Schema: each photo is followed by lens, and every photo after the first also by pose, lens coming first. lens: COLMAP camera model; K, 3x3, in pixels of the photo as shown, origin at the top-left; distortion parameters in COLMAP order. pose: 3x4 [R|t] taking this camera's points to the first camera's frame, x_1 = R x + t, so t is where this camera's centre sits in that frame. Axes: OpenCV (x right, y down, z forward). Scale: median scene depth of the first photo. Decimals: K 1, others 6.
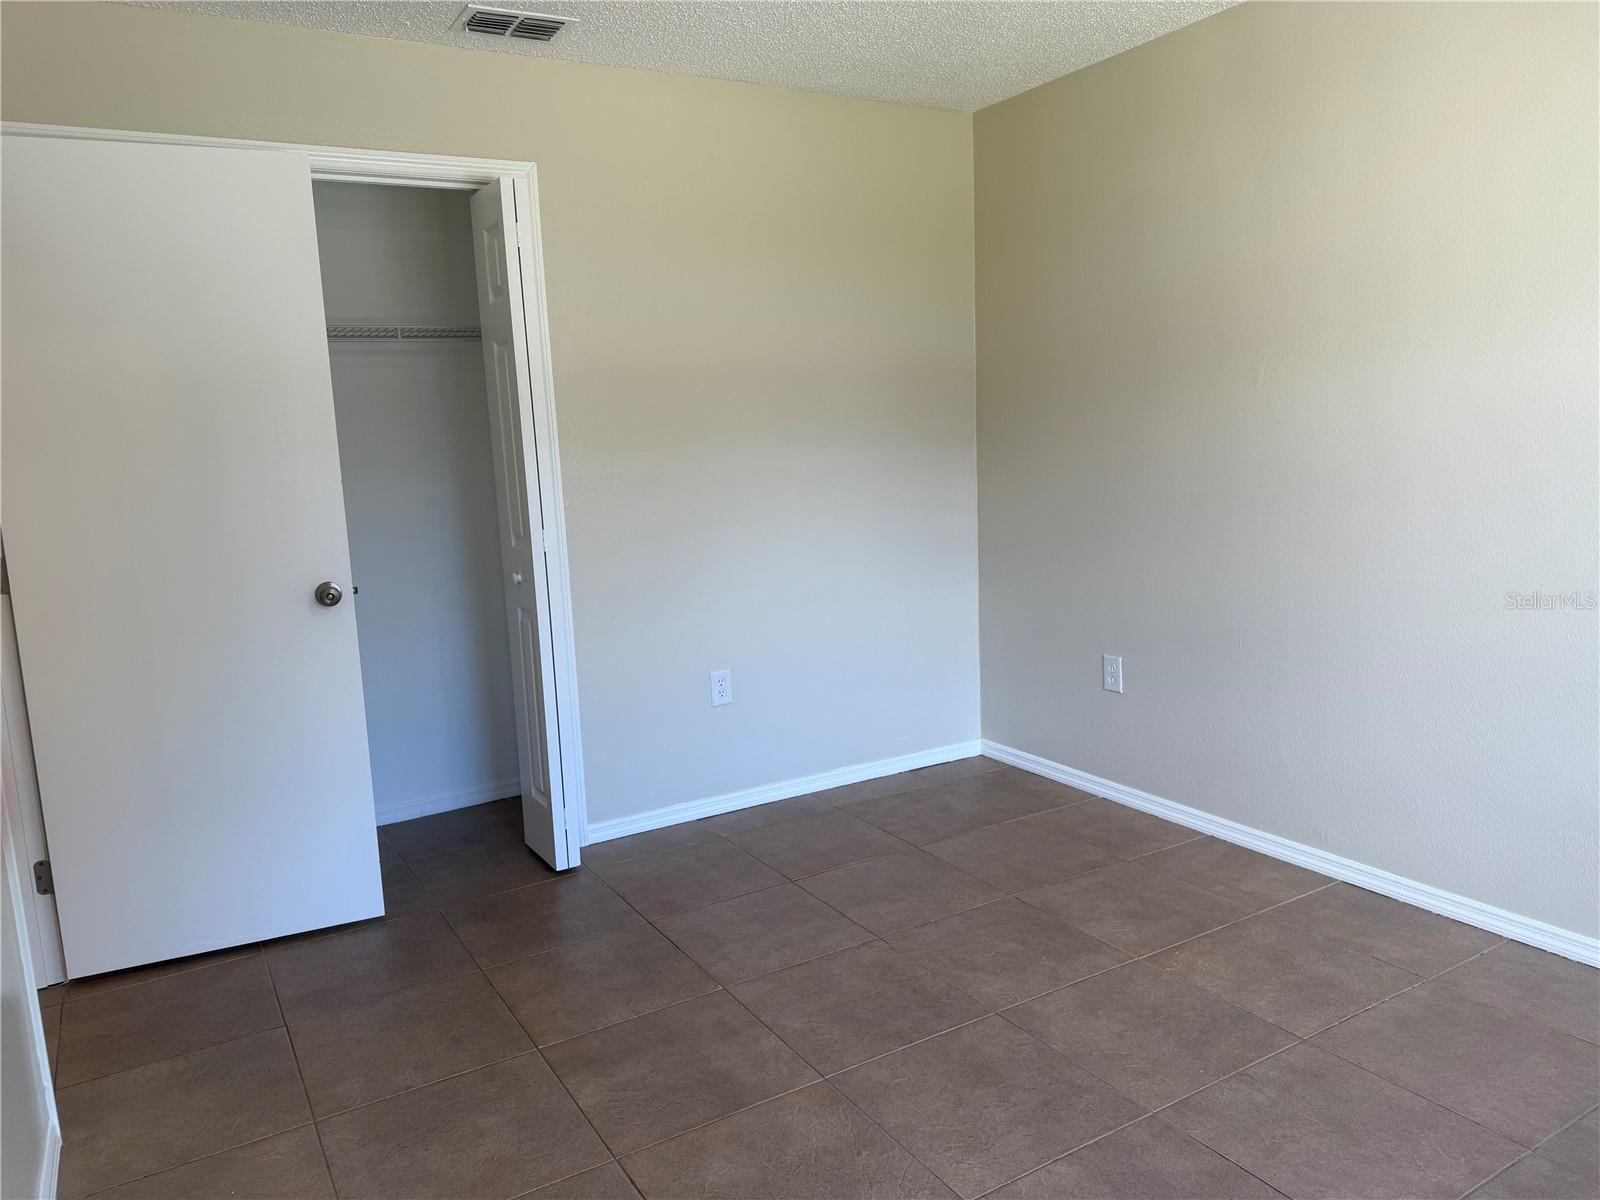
lens RADIAL K [[1122.4, 0, 799.2], [0, 1122.4, 604.0], [0, 0, 1]] dist [0.067741, -0.088802]
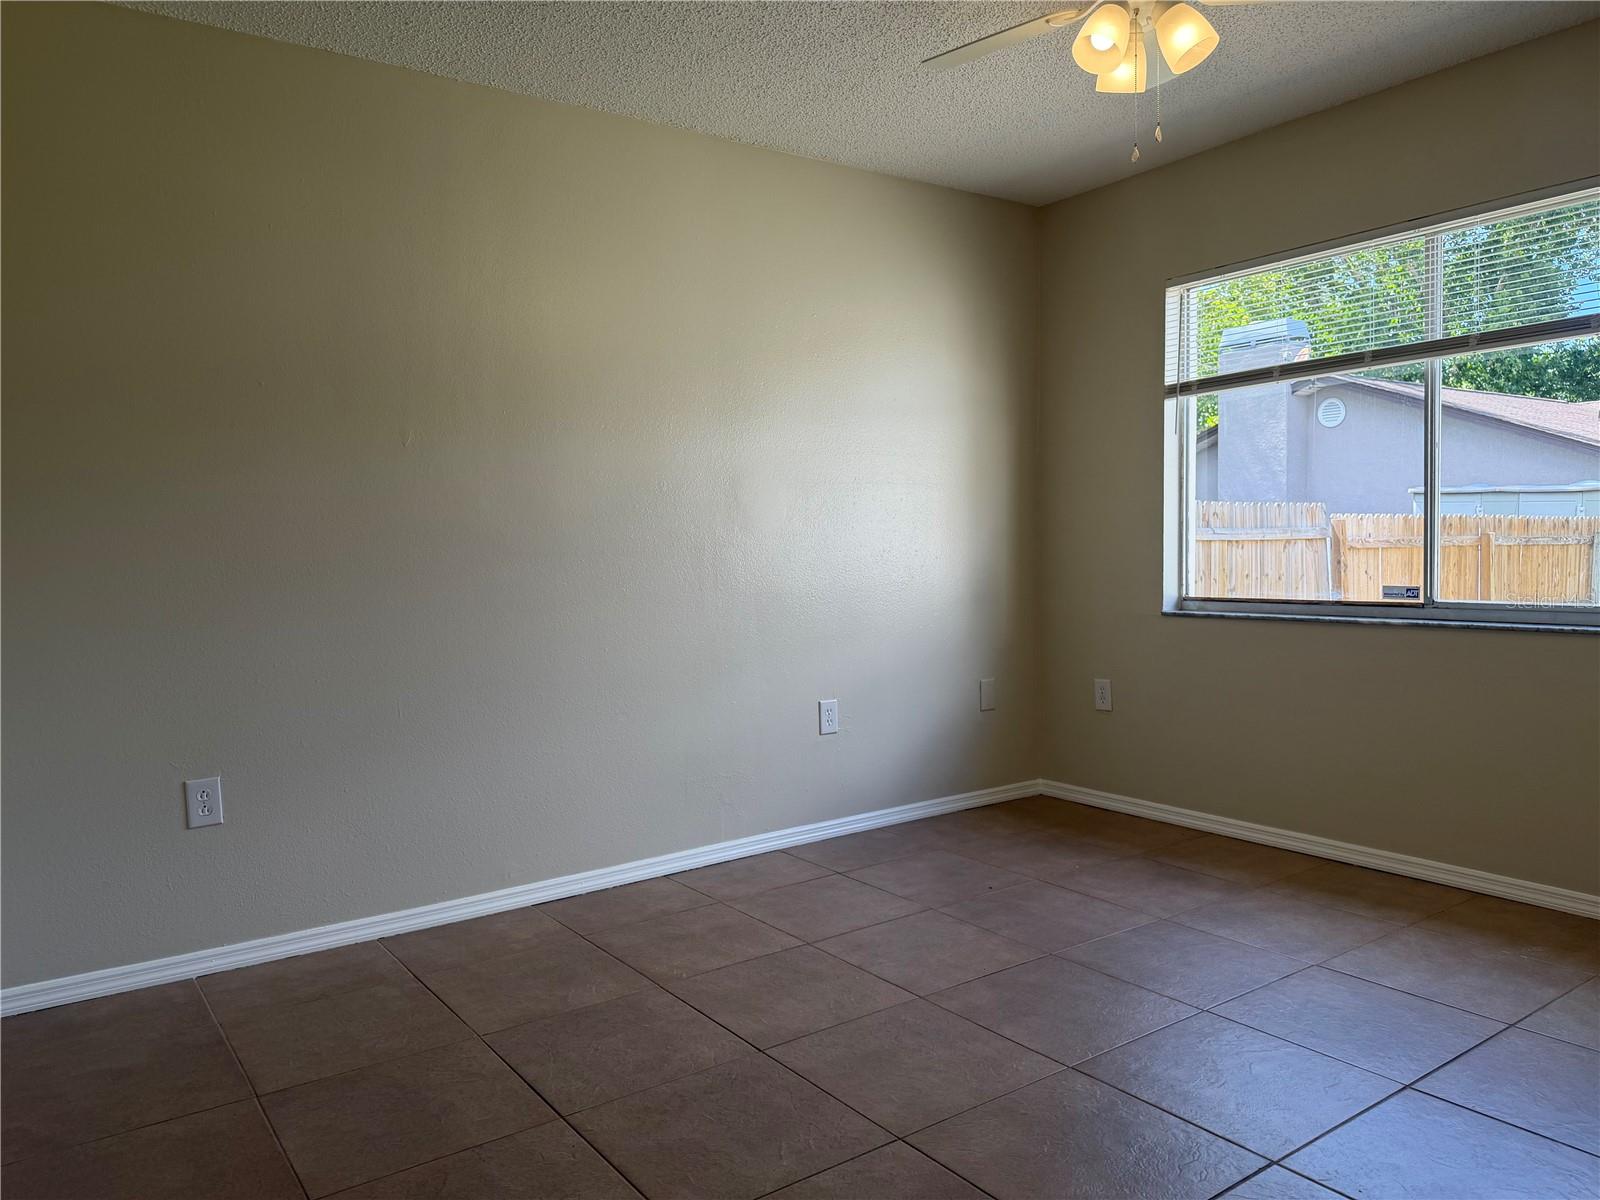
lens RADIAL K [[1122.4, 0, 796.9], [0, 1122.4, 597.8], [0, 0, 1]] dist [0.067741, -0.088802]
pose [[-0.076088, -0.004772, 0.997090, -0.686143], [0.176415, 0.984148, 0.018173, -0.023680], [-0.981371, 0.177284, -0.074040, 0.858061]]
